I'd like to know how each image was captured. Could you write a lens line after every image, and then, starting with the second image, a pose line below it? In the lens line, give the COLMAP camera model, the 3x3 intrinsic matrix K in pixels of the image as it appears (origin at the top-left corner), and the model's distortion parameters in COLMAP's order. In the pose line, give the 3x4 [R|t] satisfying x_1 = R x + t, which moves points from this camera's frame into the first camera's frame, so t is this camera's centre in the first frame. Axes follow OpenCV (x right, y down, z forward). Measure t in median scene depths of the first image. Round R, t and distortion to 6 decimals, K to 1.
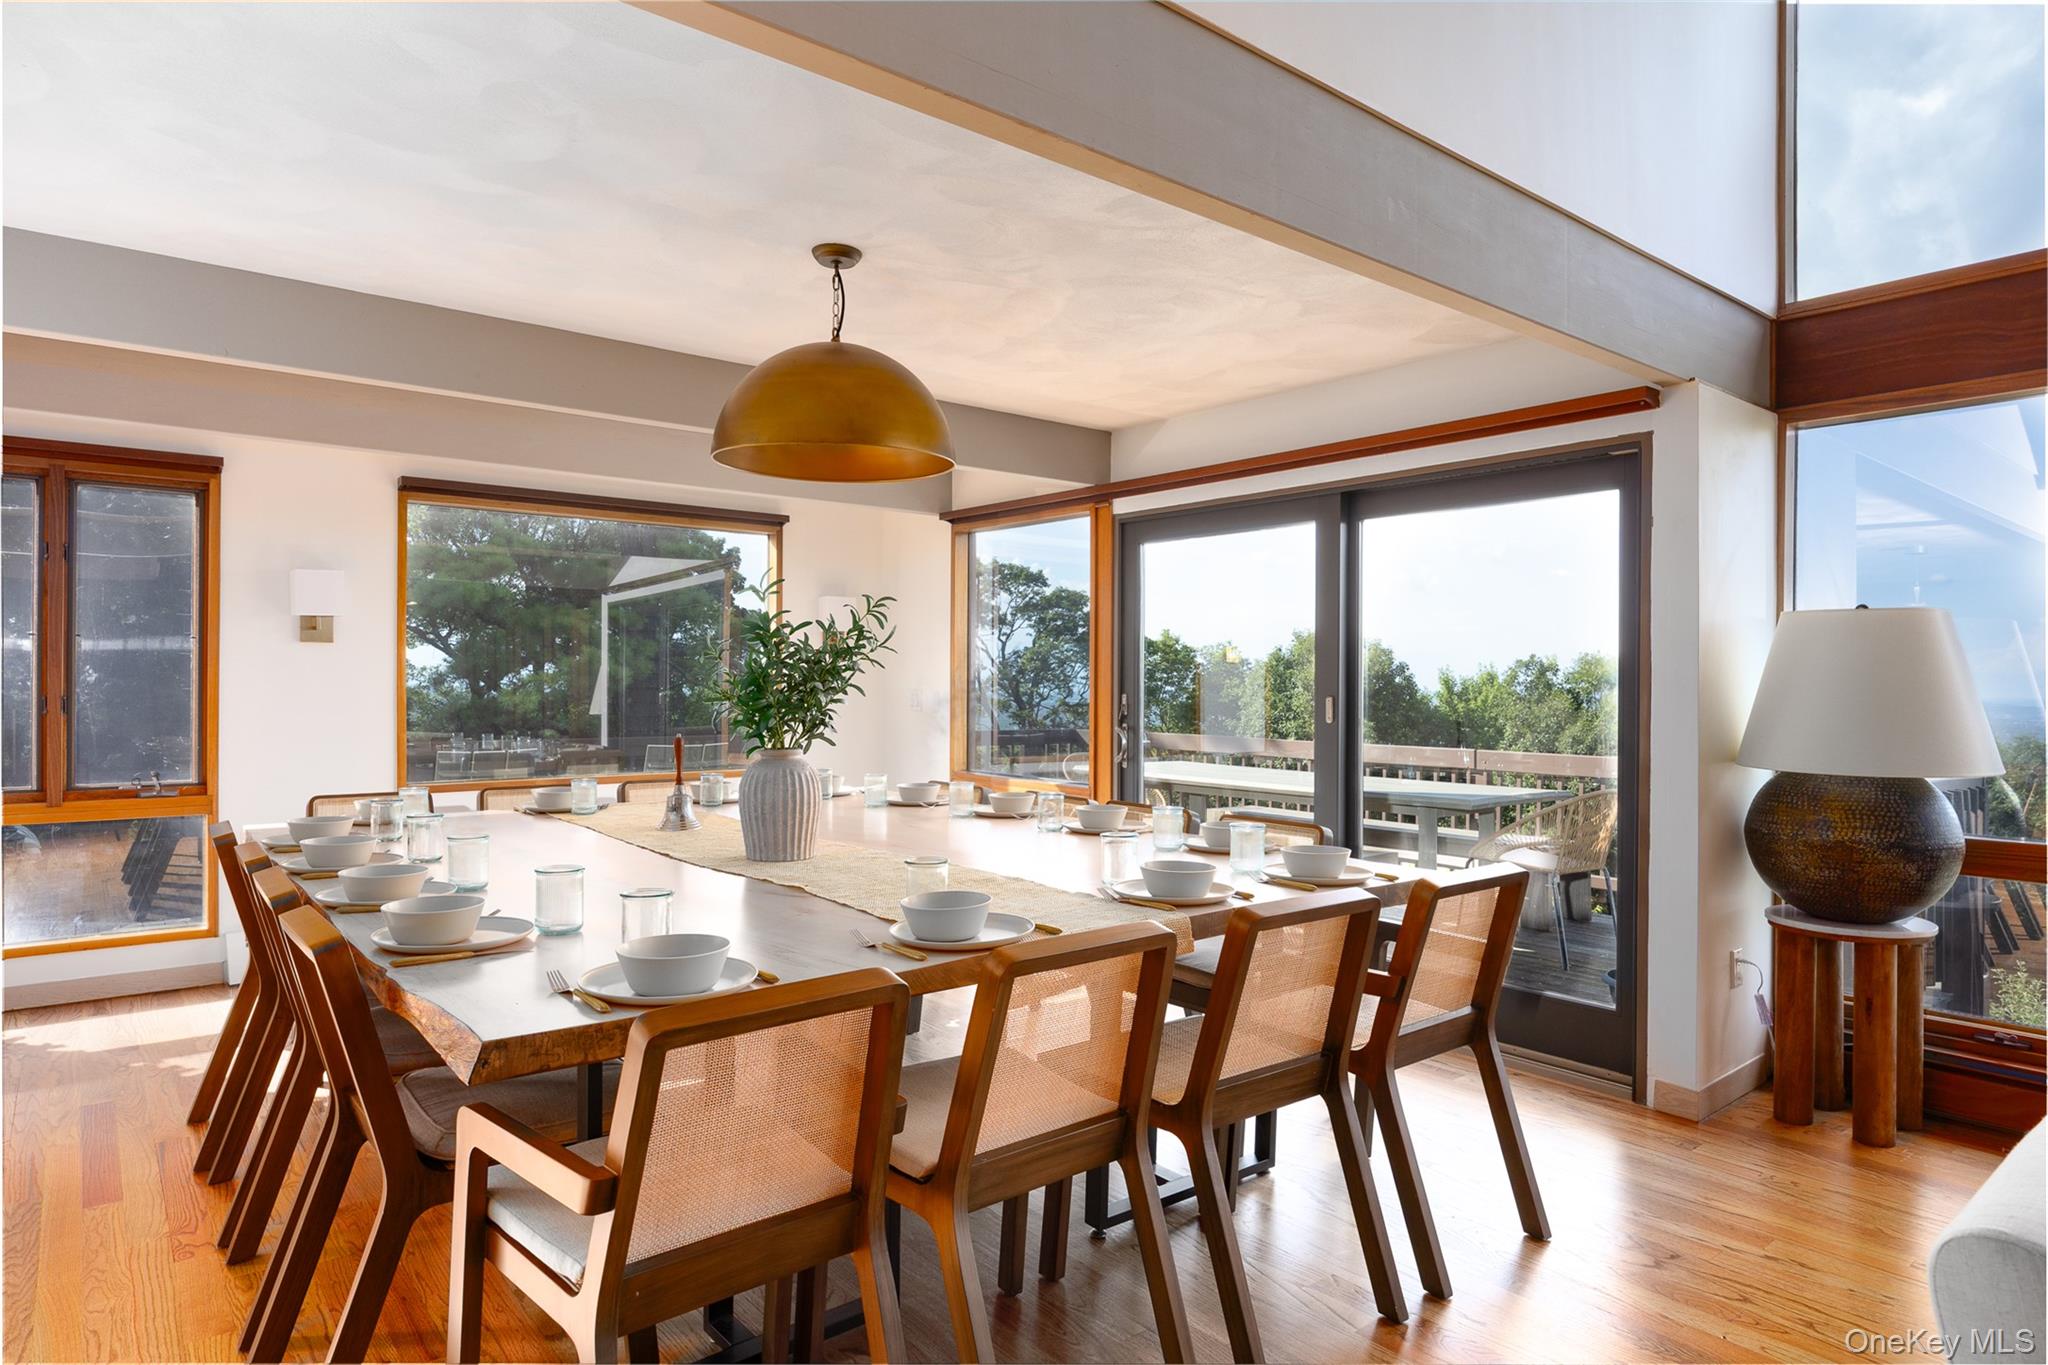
lens RADIAL K [[1233.5, 0, 1021.2], [0, 1233.5, 683.8], [0, 0, 1]] dist [0.004475, 0.000185]
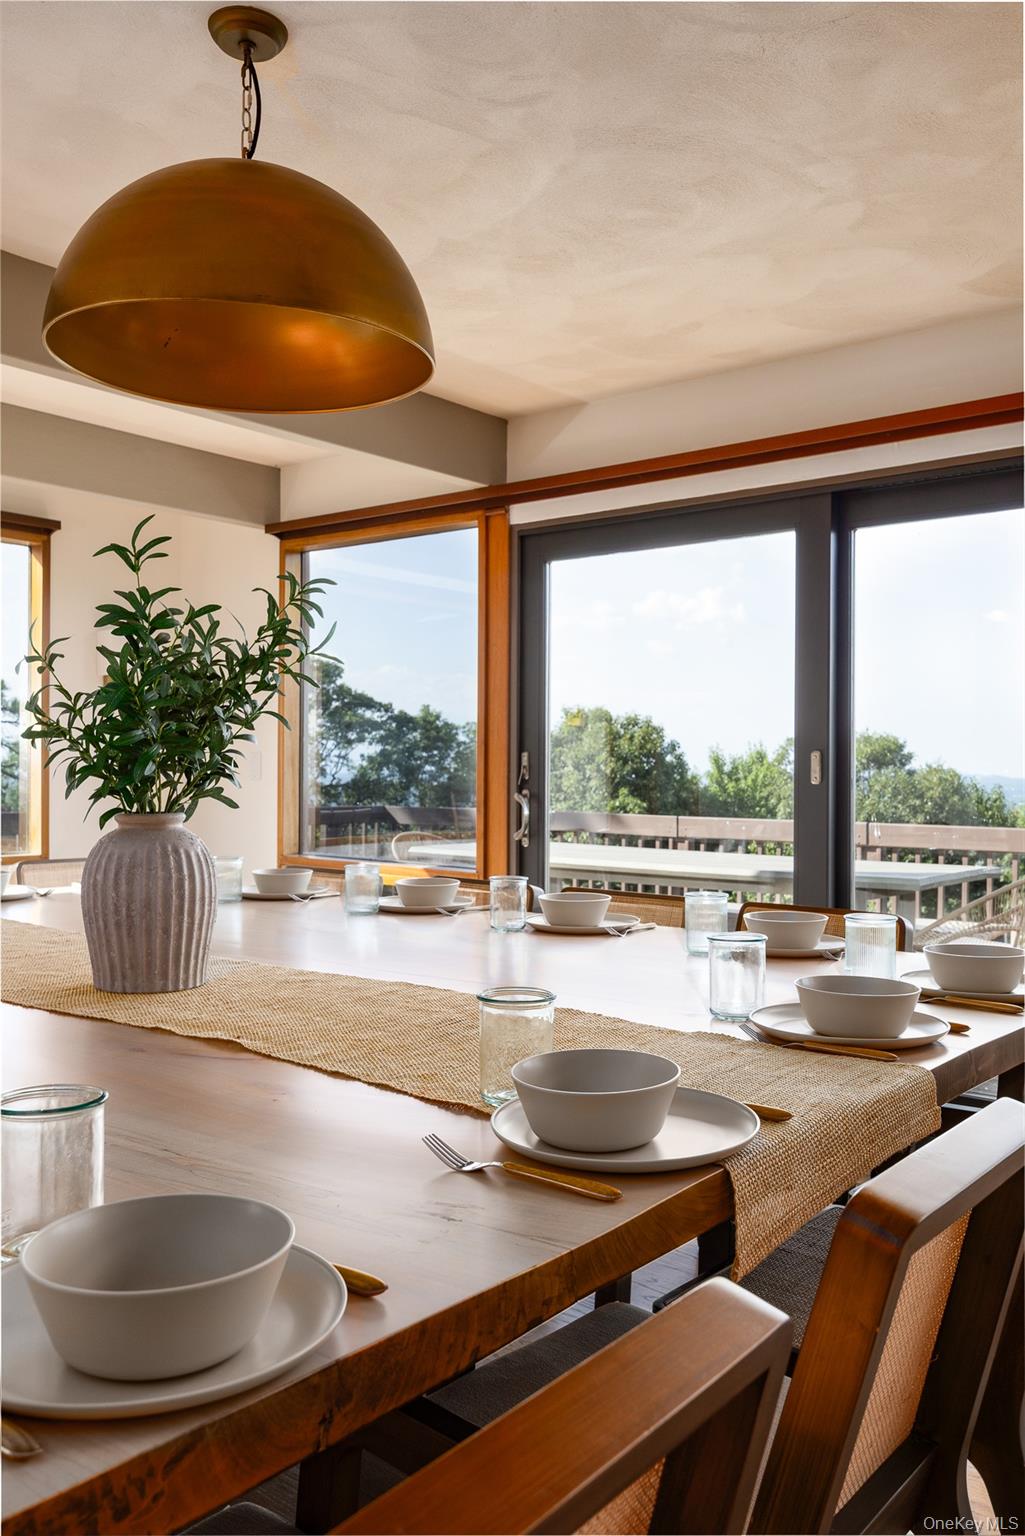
lens RADIAL K [[1288.7, 0, 516.5], [0, 1288.7, 770.2], [0, 0, 1]] dist [0.014346, -0.025484]
pose [[0.978473, 0.000370, 0.206373, -0.108627], [-0.000824, 0.999997, 0.002114, 0.021317], [-0.206372, -0.002239, 0.978471, 0.230662]]
